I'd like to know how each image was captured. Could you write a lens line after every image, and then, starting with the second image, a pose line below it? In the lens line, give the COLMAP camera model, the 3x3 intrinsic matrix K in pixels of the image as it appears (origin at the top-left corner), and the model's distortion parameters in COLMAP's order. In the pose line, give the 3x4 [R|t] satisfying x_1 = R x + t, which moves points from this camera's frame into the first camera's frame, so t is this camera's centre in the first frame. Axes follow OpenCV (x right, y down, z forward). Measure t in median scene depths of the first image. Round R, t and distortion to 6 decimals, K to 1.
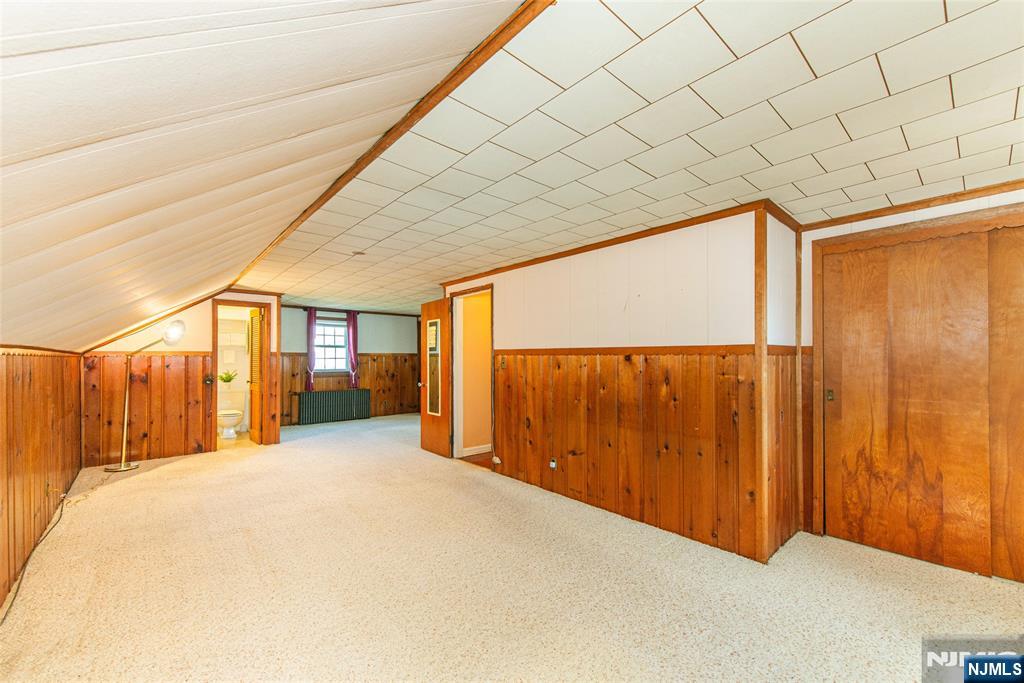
lens RADIAL K [[409.3, 0, 519.4], [0, 409.3, 357.0], [0, 0, 1]] dist [0.007495, -0.000365]
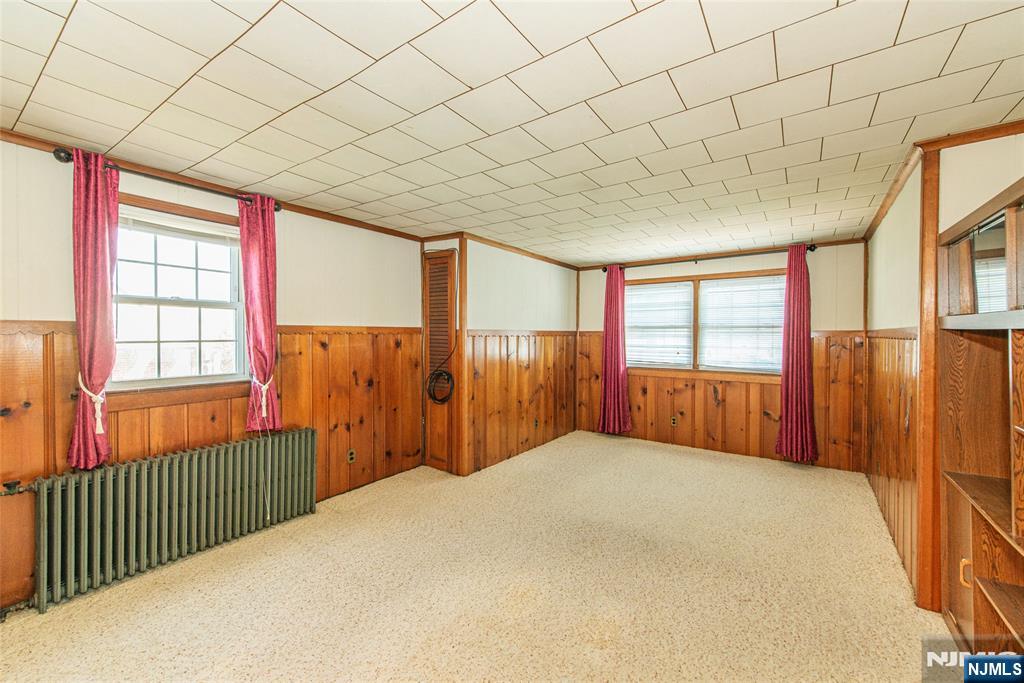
lens RADIAL K [[409.3, 0, 516.5], [0, 409.3, 337.7], [0, 0, 1]] dist [0.007495, -0.000365]
pose [[0.971374, 0.003599, 0.237530, -0.300039], [-0.008218, 0.999796, 0.018461, -0.007382], [-0.237415, -0.019884, 0.971205, 0.662988]]
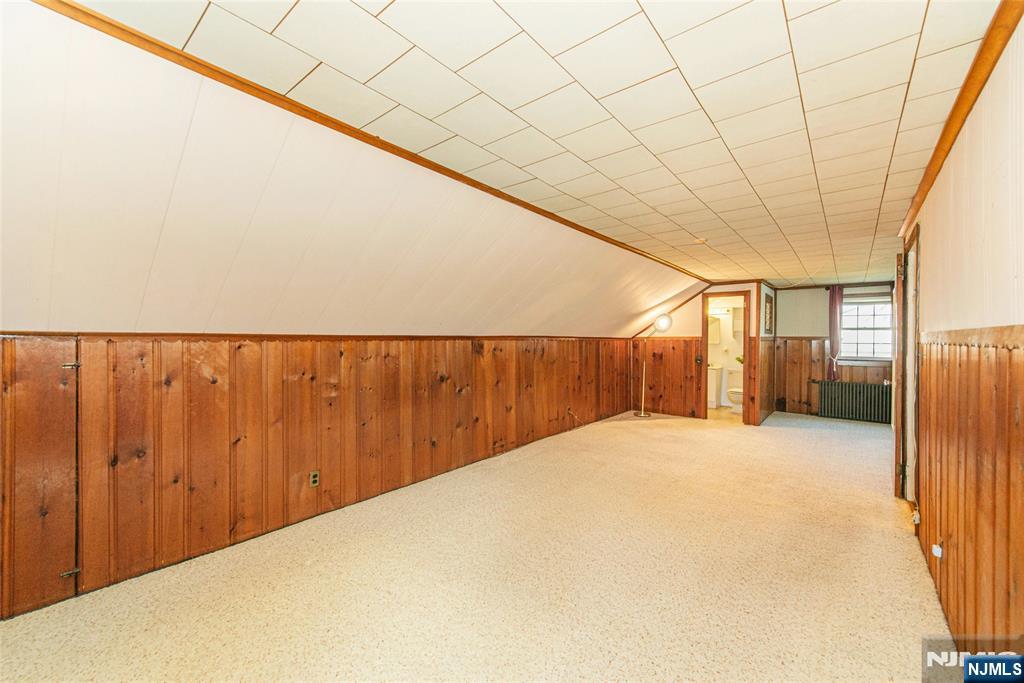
lens RADIAL K [[409.3, 0, 511.4], [0, 409.3, 342.1], [0, 0, 1]] dist [0.007495, -0.000365]
pose [[0.137902, 0.008864, -0.990406, 0.265637], [-0.002340, 0.999960, 0.008623, -0.004834], [0.990443, 0.001128, 0.137917, 0.191415]]
